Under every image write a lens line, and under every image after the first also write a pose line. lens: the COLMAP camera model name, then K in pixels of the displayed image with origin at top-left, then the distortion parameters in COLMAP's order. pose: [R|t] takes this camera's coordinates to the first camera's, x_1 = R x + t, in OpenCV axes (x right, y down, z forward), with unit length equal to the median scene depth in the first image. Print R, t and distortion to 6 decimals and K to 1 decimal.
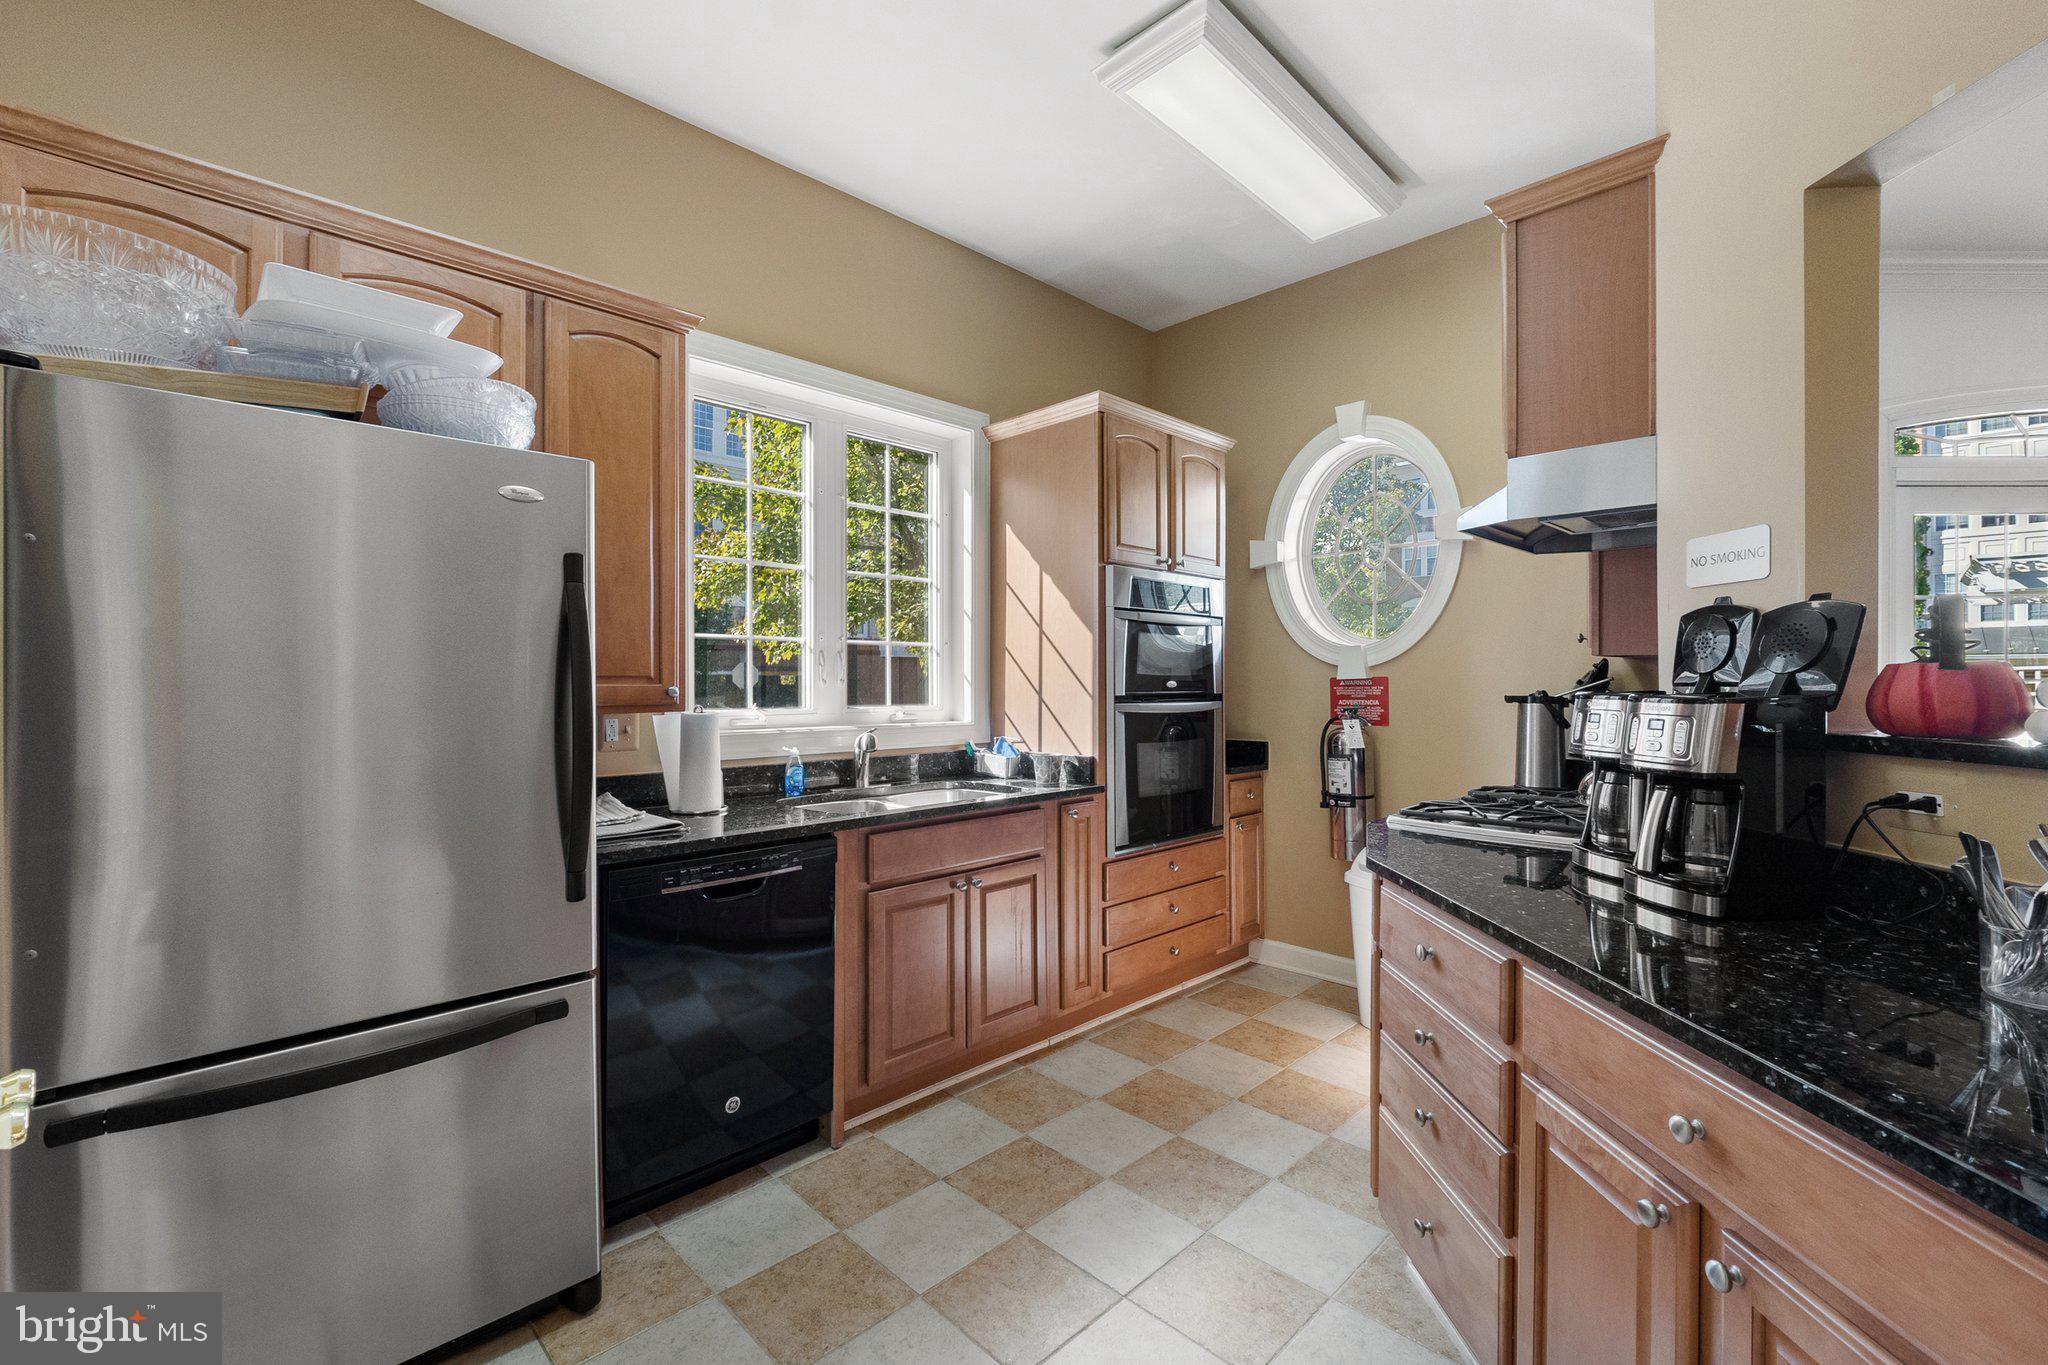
lens RADIAL K [[856.5, 0, 1013.3], [0, 856.5, 668.3], [0, 0, 1]] dist [0.001129, 0.000266]
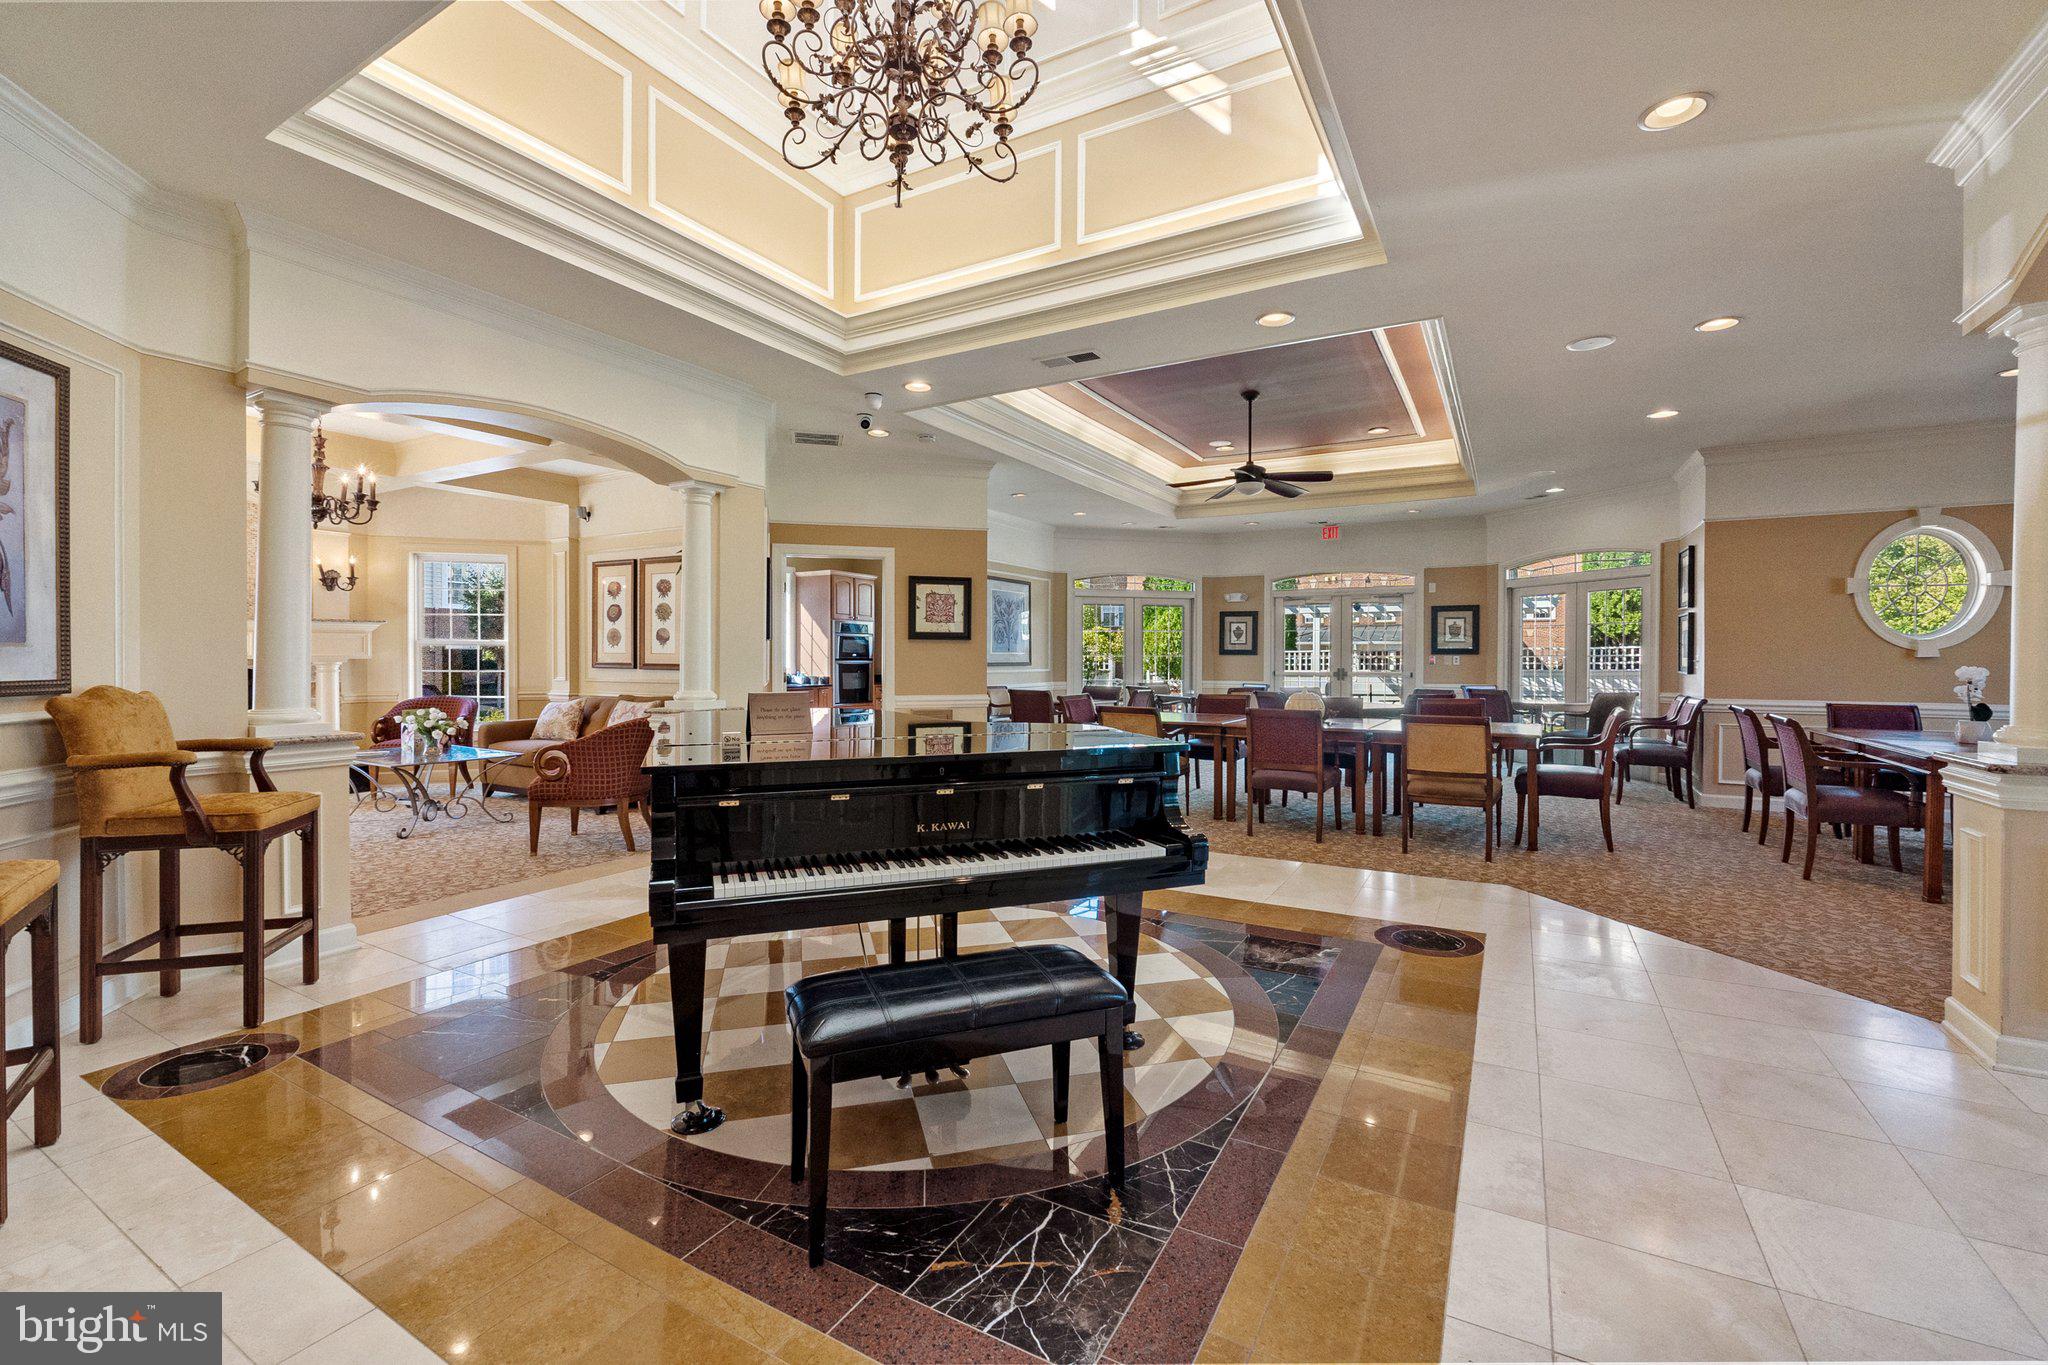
lens RADIAL K [[856.5, 0, 1013.3], [0, 856.5, 668.3], [0, 0, 1]] dist [0.001129, 0.000266]
pose [[0.961280, -0.003513, 0.275550, -0.132146], [-0.005494, 0.999476, 0.031911, -0.037375], [-0.275518, -0.032189, 0.960757, -2.369655]]
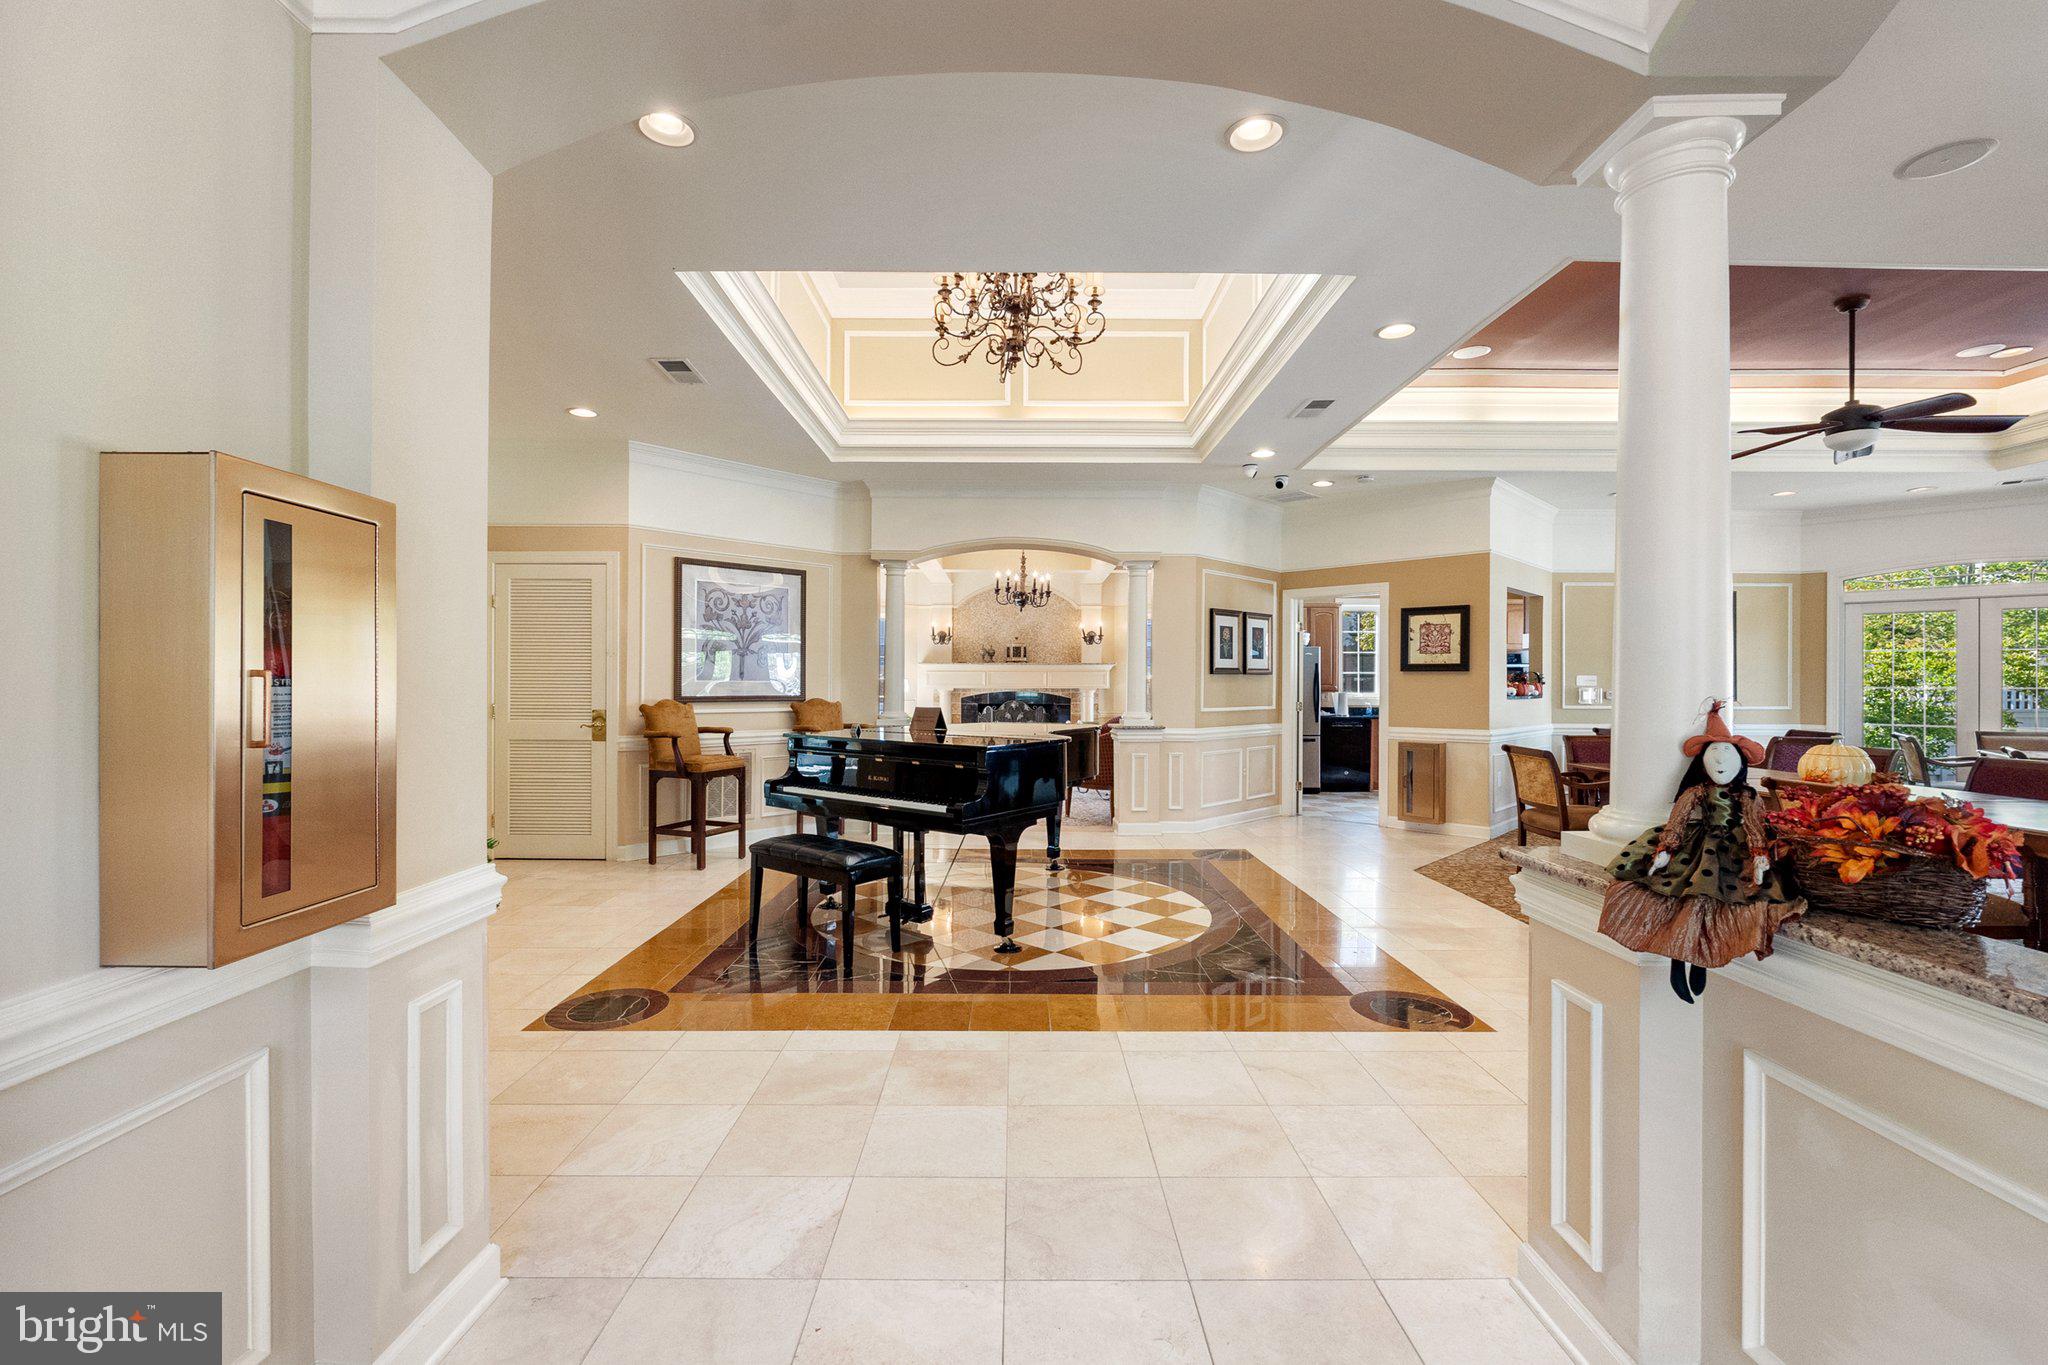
lens RADIAL K [[883.5, 0, 1024.0], [0, 883.5, 682.5], [0, 0, 1]] dist [-0.000715, -0.000078]
pose [[0.721793, -0.000074, -0.692109, 1.176215], [0.009643, 0.999904, 0.009949, -0.044119], [0.692041, -0.013855, 0.721725, -2.507866]]
